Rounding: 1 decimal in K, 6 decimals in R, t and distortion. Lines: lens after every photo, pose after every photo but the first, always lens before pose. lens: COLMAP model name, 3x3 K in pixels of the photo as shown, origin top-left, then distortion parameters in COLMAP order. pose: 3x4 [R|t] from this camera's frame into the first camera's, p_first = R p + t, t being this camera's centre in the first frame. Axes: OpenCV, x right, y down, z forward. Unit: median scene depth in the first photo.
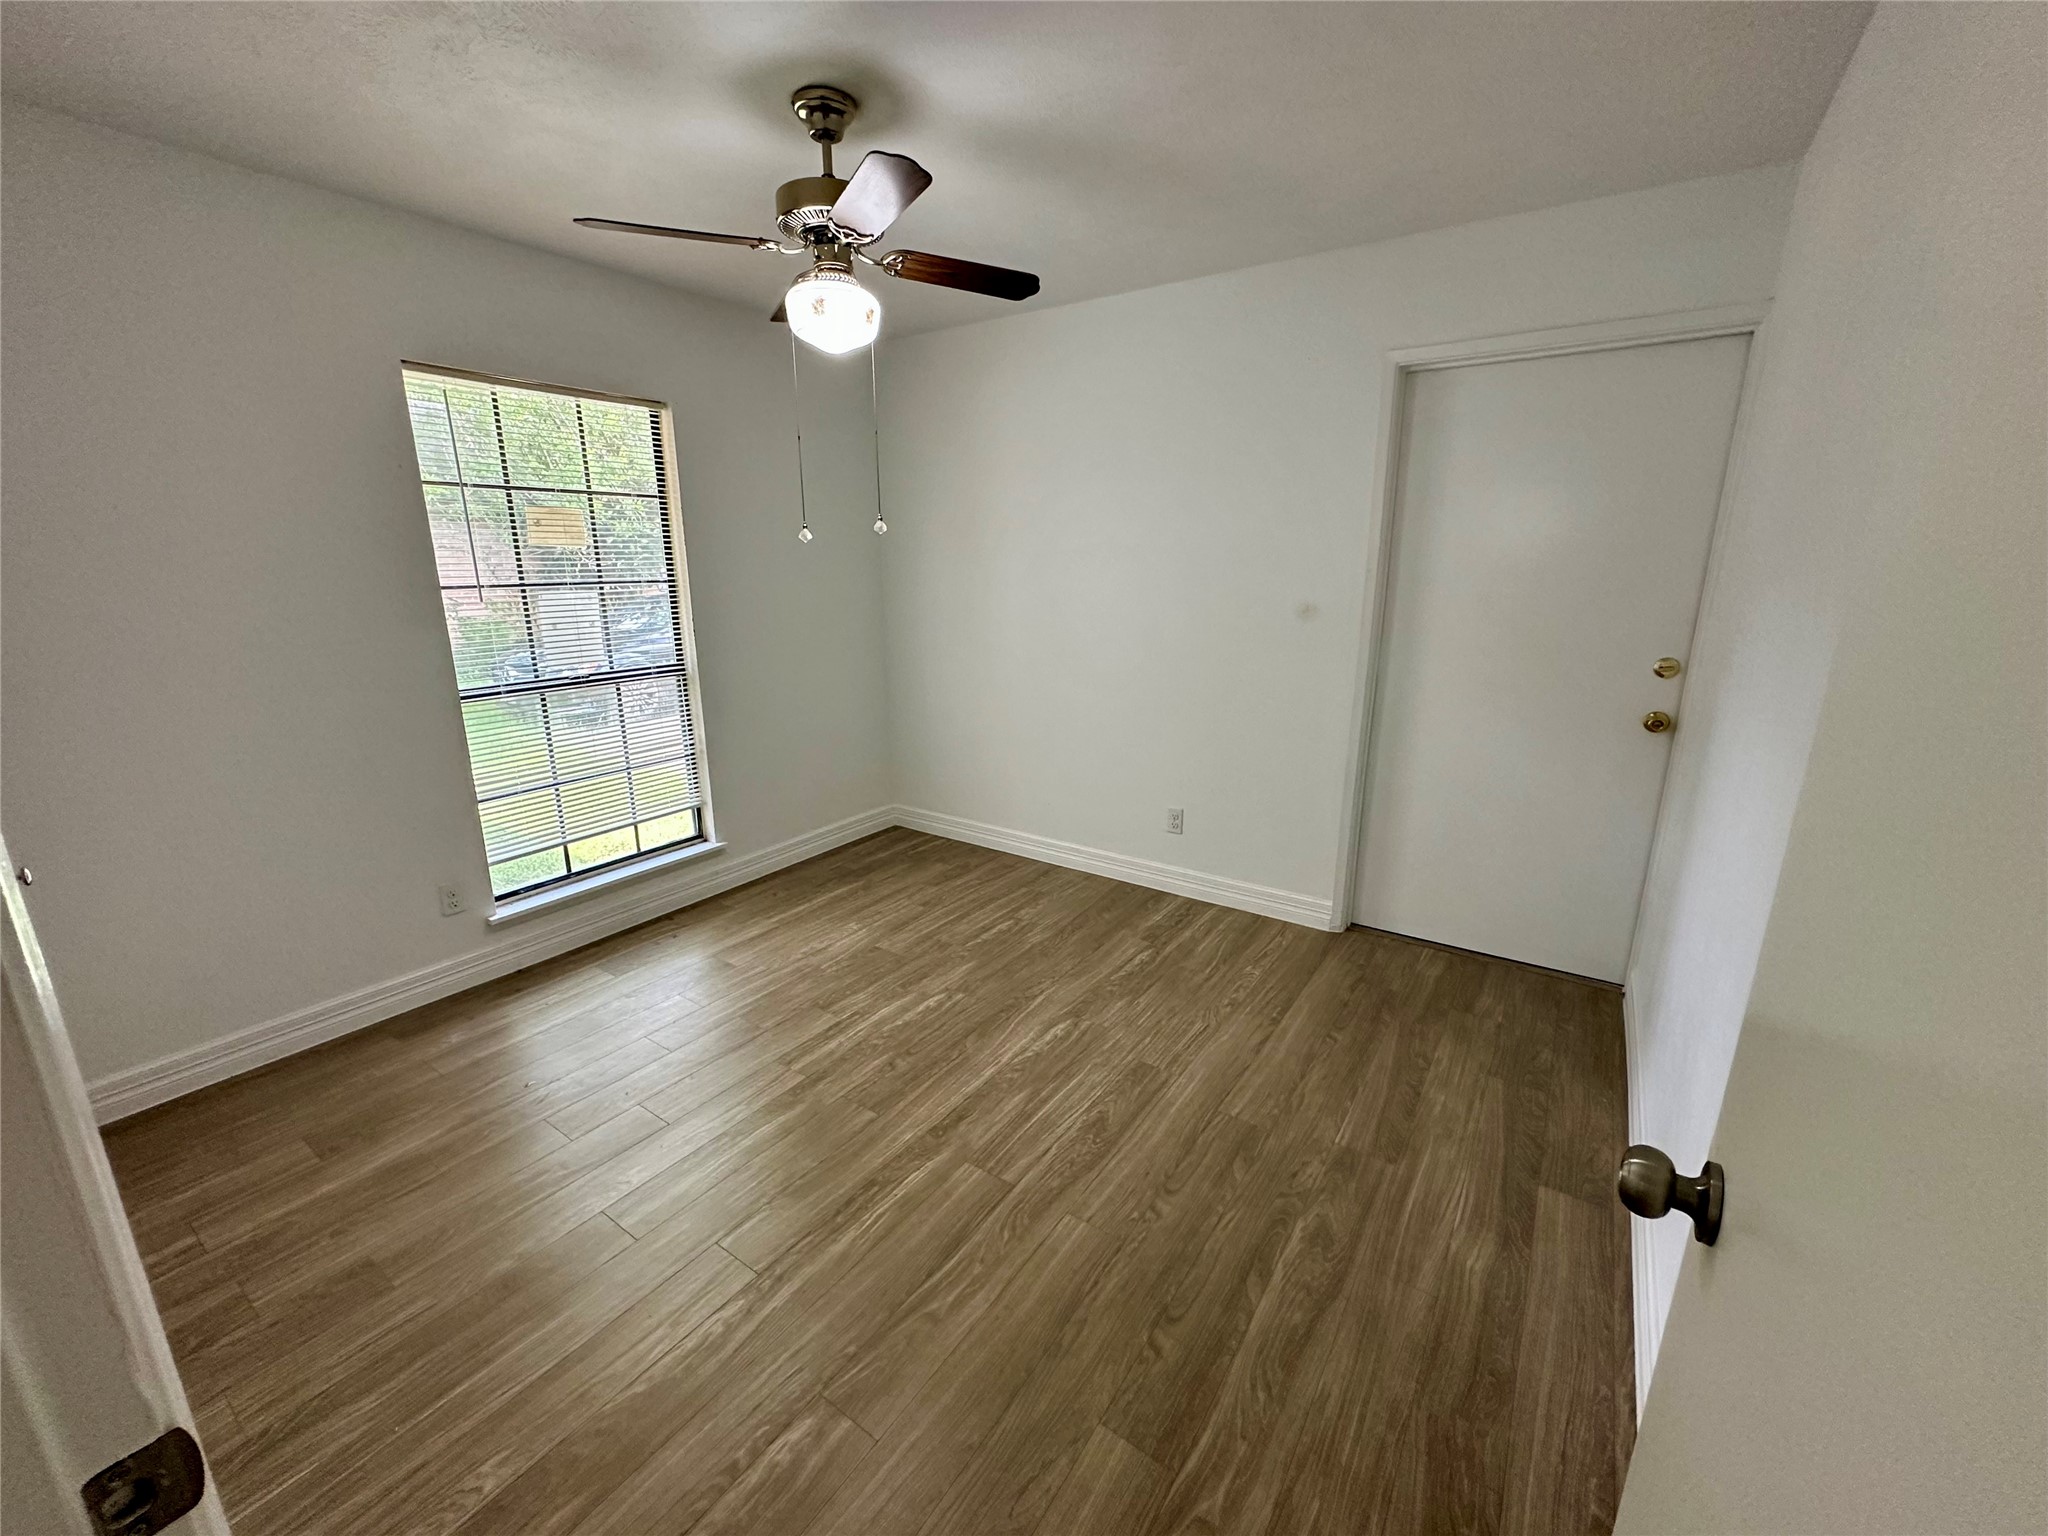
lens RADIAL K [[821.2, 0, 1062.4], [0, 821.2, 768.4], [0, 0, 1]] dist [-0.004200, 0.001003]
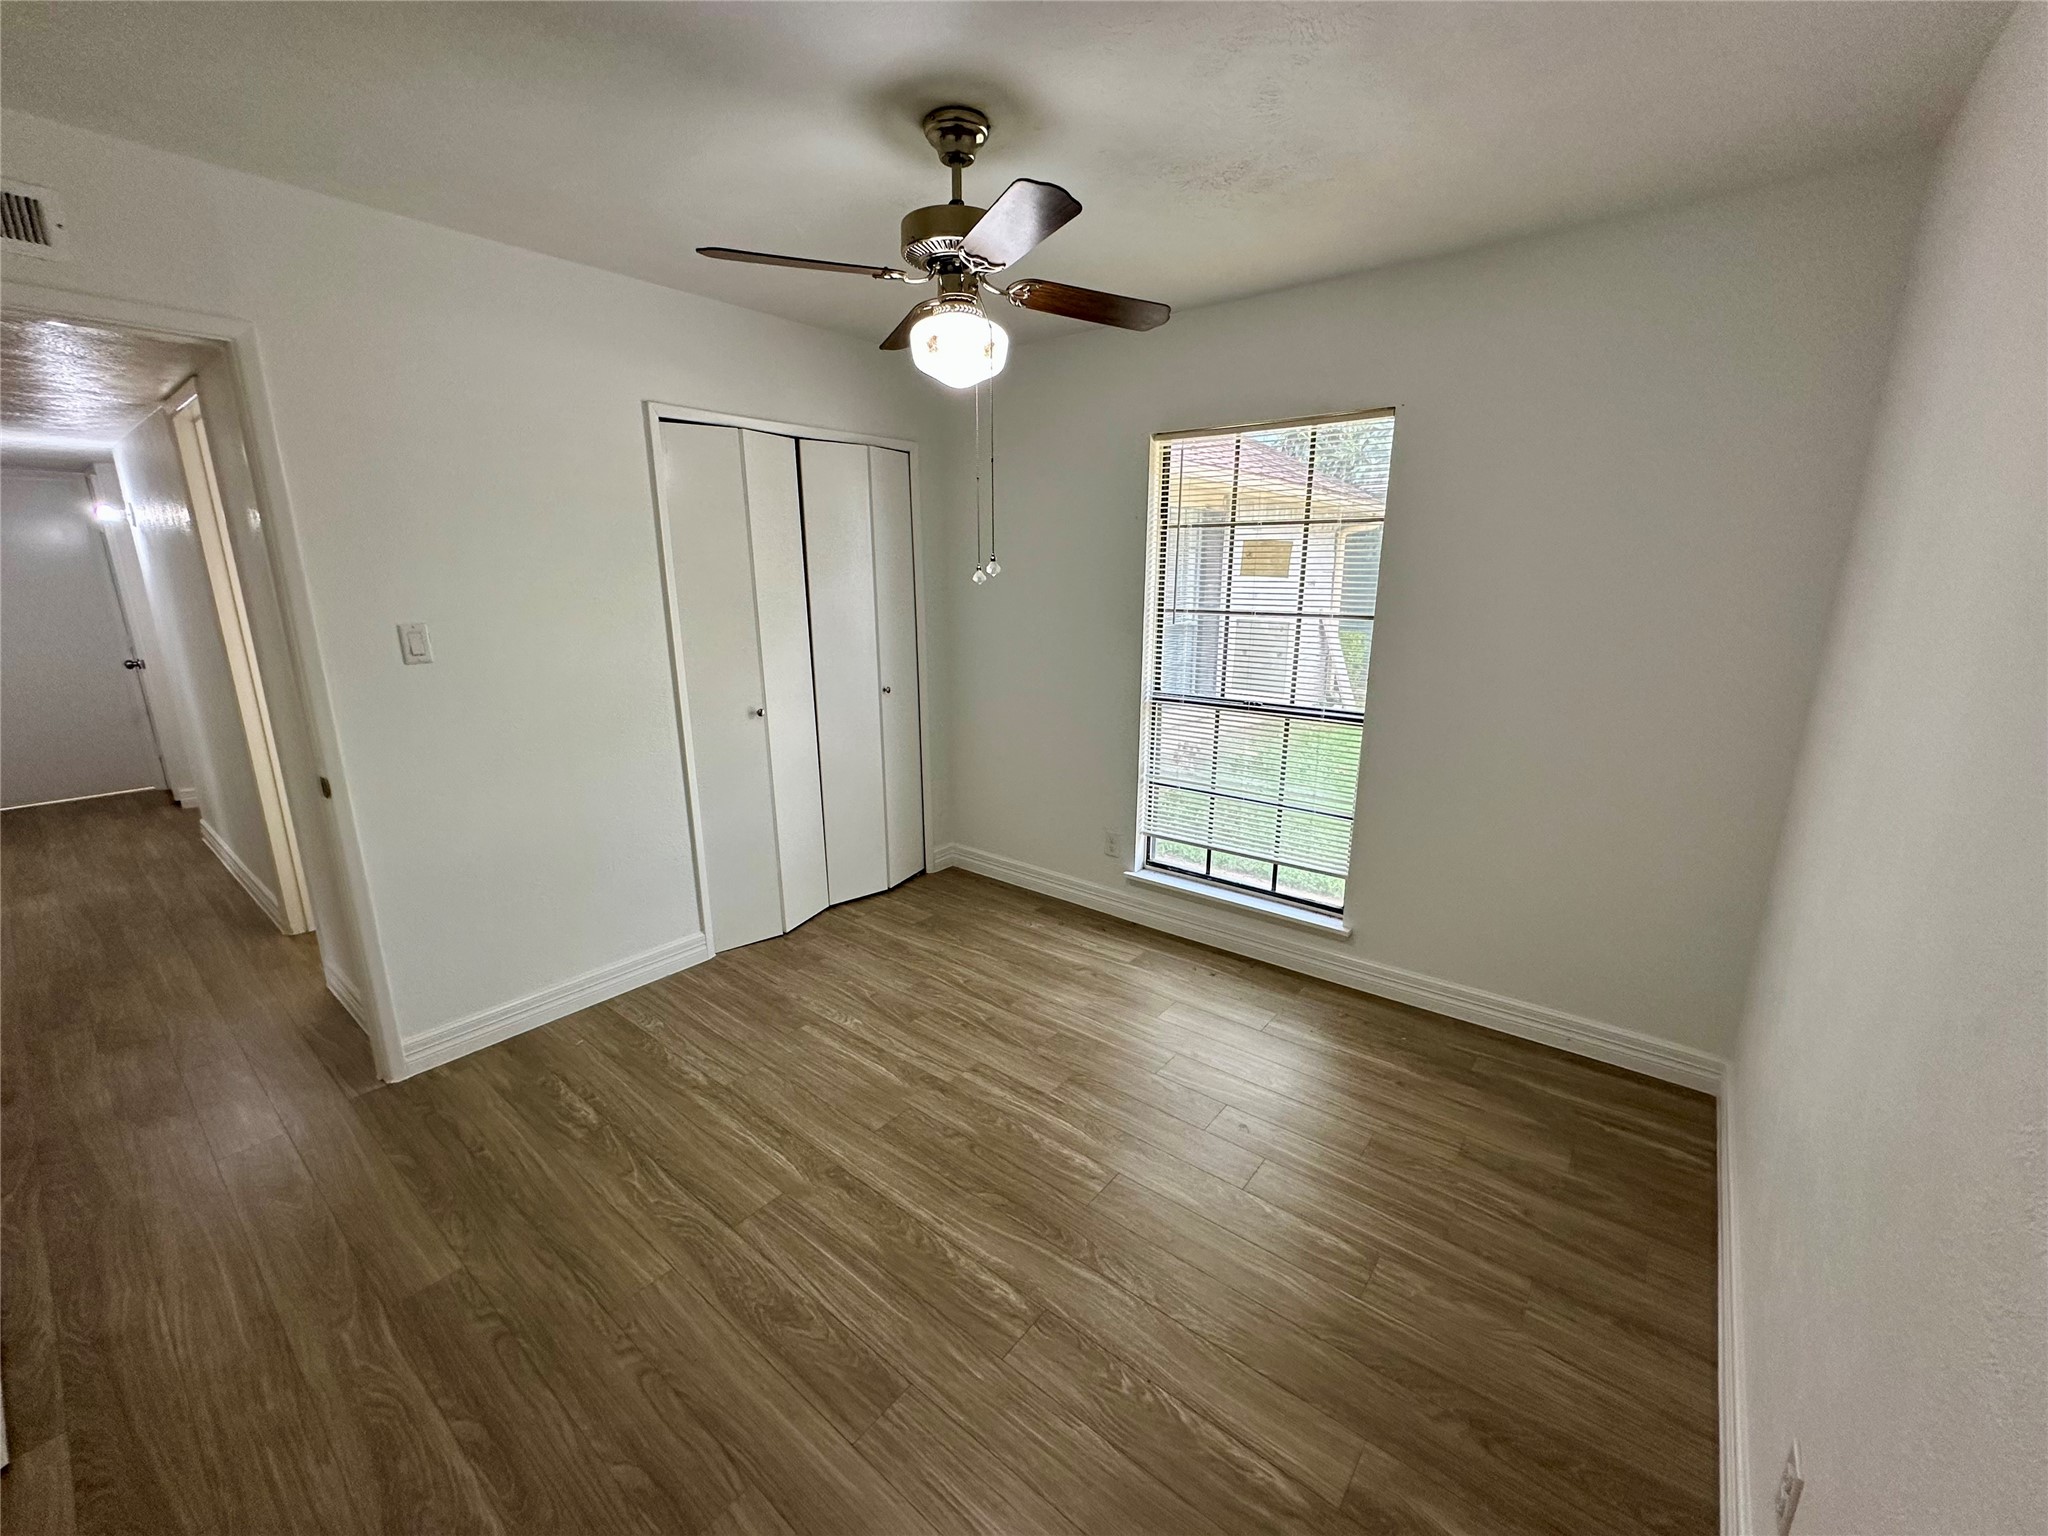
lens RADIAL K [[821.2, 0, 982.1], [0, 821.2, 763.7], [0, 0, 1]] dist [-0.004200, 0.001003]
pose [[-0.121703, 0.232470, -0.964959, 0.637794], [-0.249342, 0.933850, 0.256423, -0.303143], [0.960738, 0.271812, -0.055688, 1.037163]]
